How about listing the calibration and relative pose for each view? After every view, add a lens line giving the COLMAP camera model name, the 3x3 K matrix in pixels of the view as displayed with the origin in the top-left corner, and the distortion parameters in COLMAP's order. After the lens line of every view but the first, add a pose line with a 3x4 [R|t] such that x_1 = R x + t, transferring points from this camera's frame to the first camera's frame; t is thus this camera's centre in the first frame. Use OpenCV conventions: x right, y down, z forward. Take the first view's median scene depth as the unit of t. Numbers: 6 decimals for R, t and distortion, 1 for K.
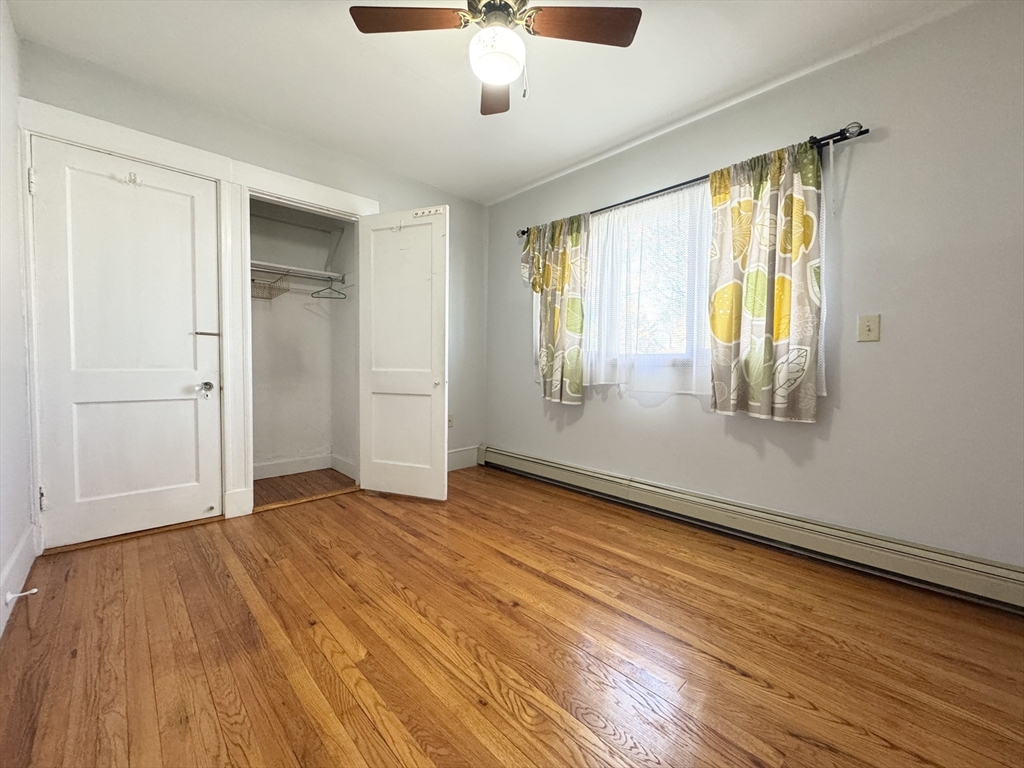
lens RADIAL K [[405.8, 0, 511.8], [0, 405.8, 384.3], [0, 0, 1]] dist [-0.005600, 0.000500]
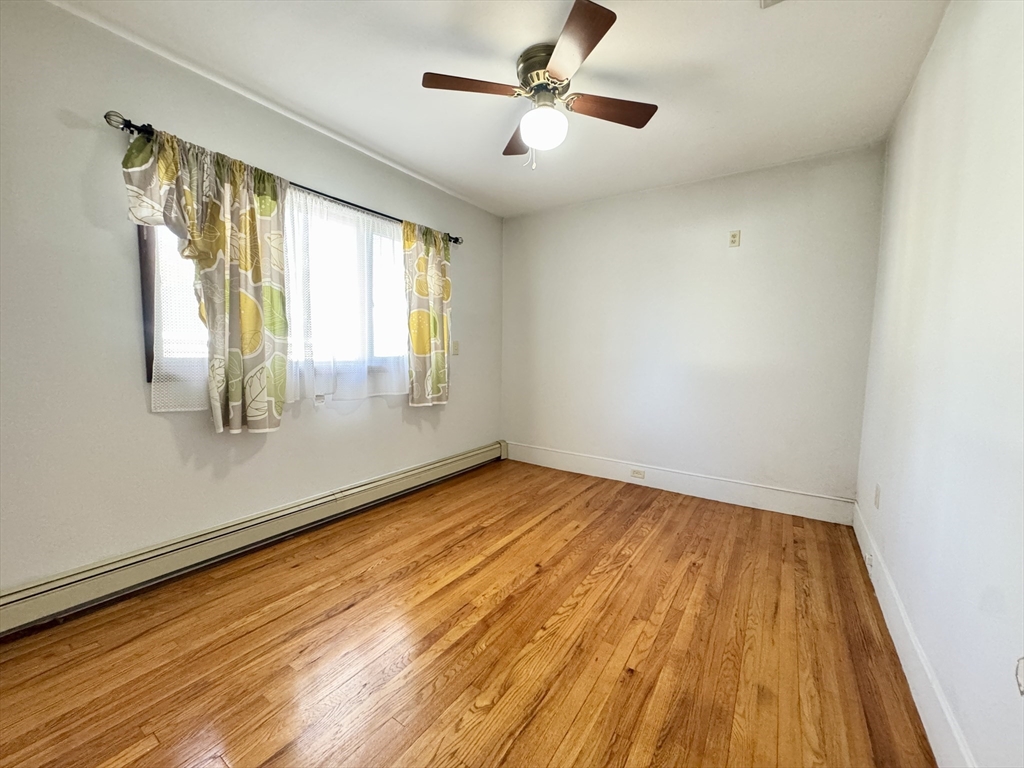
lens RADIAL K [[405.8, 0, 511.7], [0, 405.8, 382.9], [0, 0, 1]] dist [-0.005600, 0.000500]
pose [[-0.206199, -0.093760, 0.974008, -0.877023], [0.027486, 0.994451, 0.101547, -0.135416], [-0.978124, 0.047710, -0.202478, 0.964261]]
